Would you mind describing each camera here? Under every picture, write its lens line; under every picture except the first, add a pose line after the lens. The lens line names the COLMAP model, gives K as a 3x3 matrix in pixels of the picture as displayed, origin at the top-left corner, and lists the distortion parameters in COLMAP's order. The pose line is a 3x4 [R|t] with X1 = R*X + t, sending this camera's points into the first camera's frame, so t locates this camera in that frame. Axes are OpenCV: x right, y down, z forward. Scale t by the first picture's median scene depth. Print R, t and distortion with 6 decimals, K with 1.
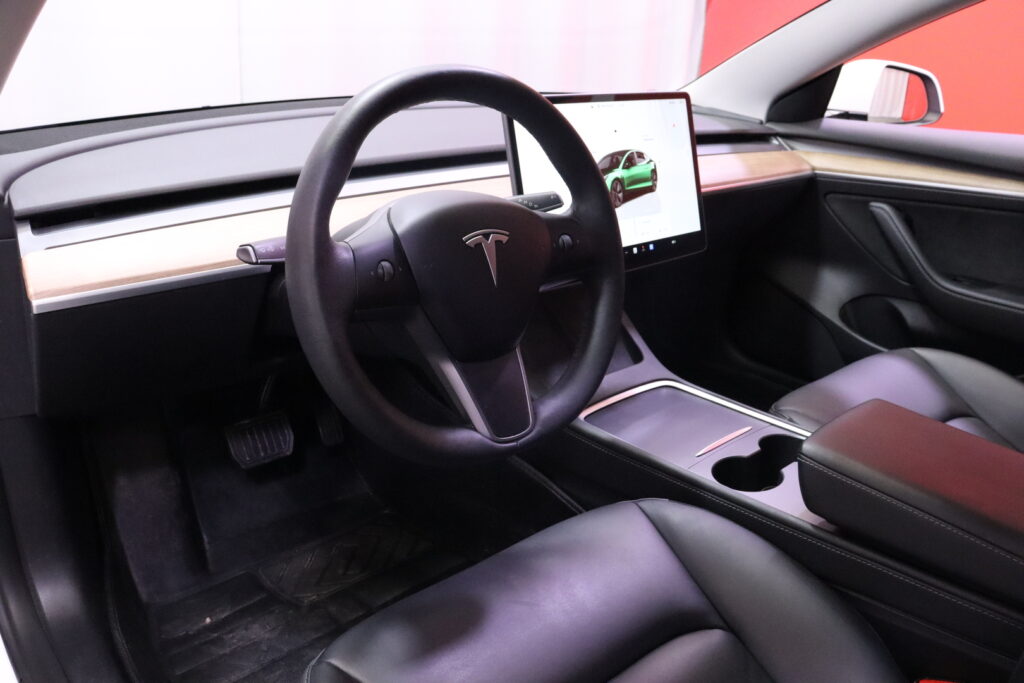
lens RADIAL K [[858.5, 0, 512.4], [0, 858.5, 345.0], [0, 0, 1]] dist [-0.091844, -0.007540]
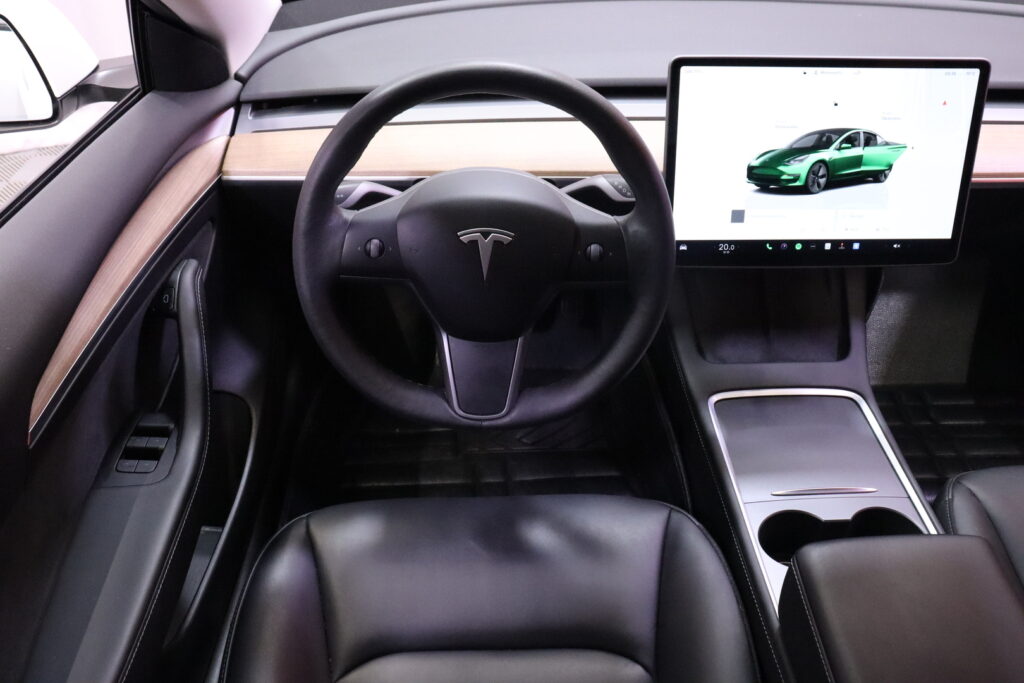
lens RADIAL K [[914.8, 0, 510.3], [0, 914.8, 334.4], [0, 0, 1]] dist [-0.047299, 0.030229]
pose [[0.768020, 0.349565, -0.536609, 0.427253], [-0.211559, 0.929339, 0.302608, -0.241239], [0.604473, -0.118885, 0.787705, 0.083664]]
